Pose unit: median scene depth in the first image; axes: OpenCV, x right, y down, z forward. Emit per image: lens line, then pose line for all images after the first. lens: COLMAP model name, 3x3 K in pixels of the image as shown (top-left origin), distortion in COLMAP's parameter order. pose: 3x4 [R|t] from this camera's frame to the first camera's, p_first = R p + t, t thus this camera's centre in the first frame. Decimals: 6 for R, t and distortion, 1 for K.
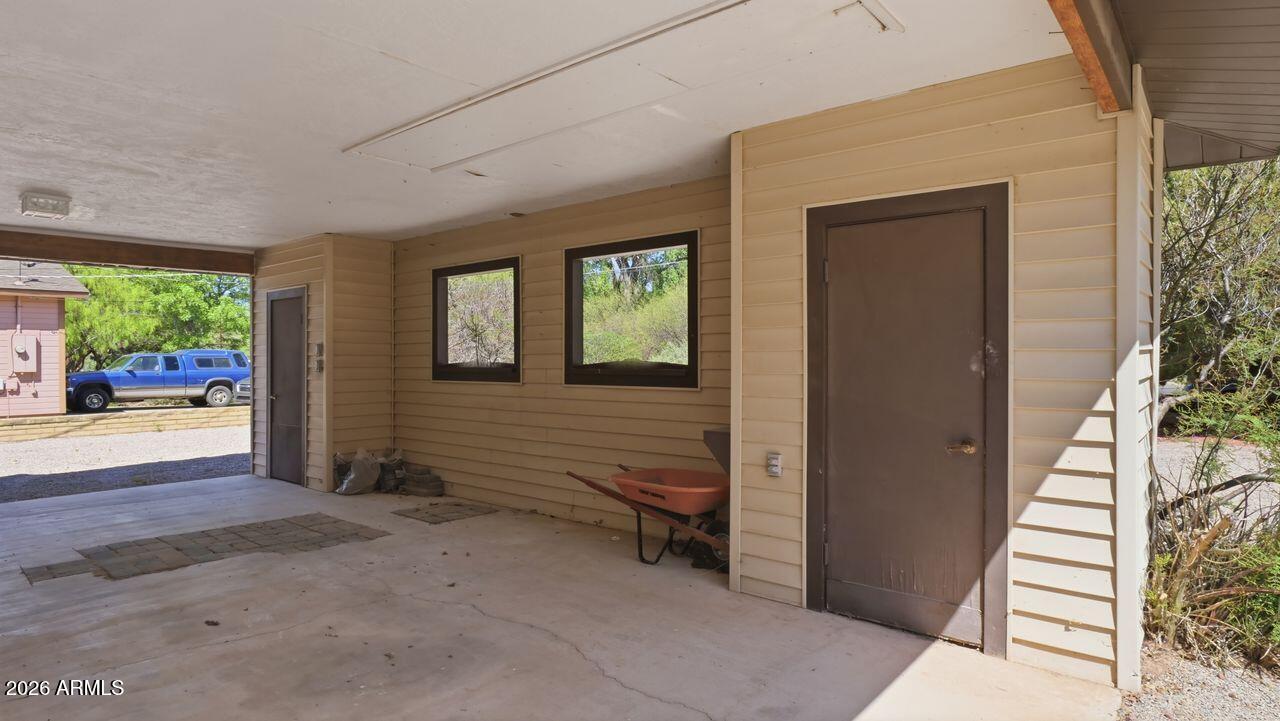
lens RADIAL K [[709.7, 0, 644.4], [0, 709.7, 362.0], [0, 0, 1]] dist [-0.002925, 0.000774]
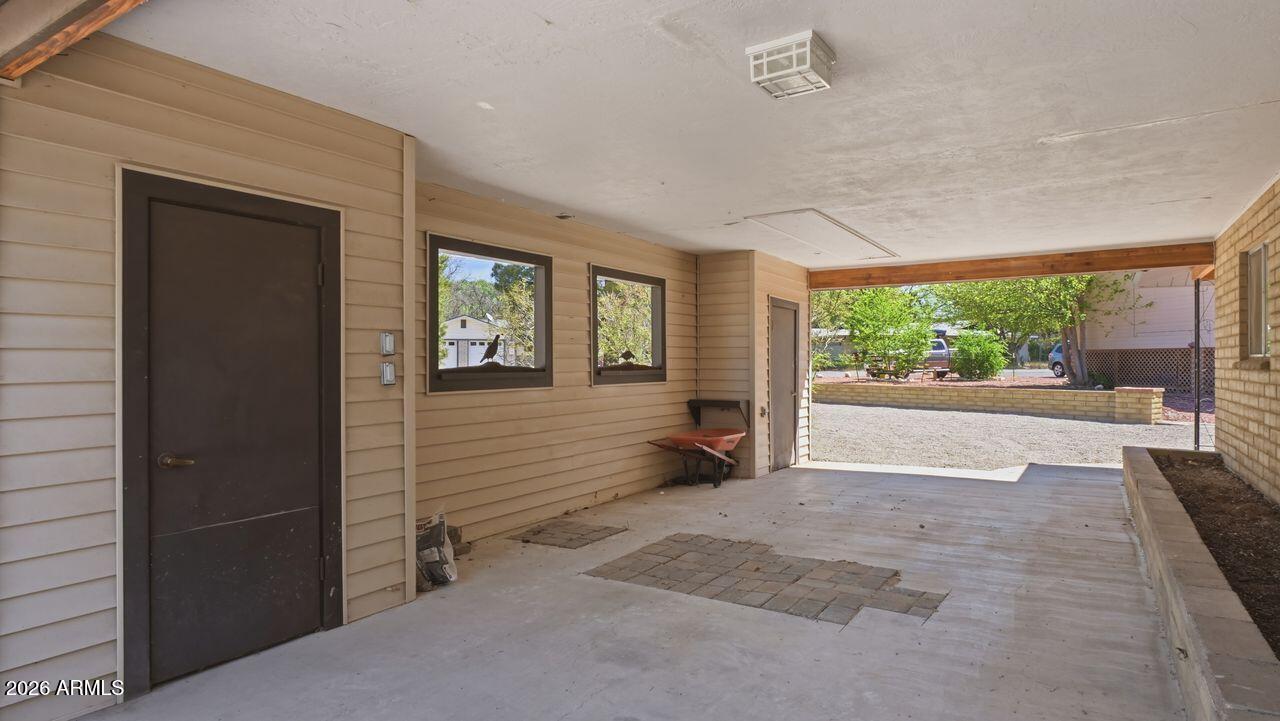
lens RADIAL K [[709.7, 0, 644.4], [0, 709.7, 362.0], [0, 0, 1]] dist [-0.002925, 0.000774]
pose [[-0.131798, 0.004505, 0.991266, -1.273596], [0.007316, 0.999967, -0.003572, -0.000236], [-0.991250, 0.006781, -0.131826, 1.104244]]
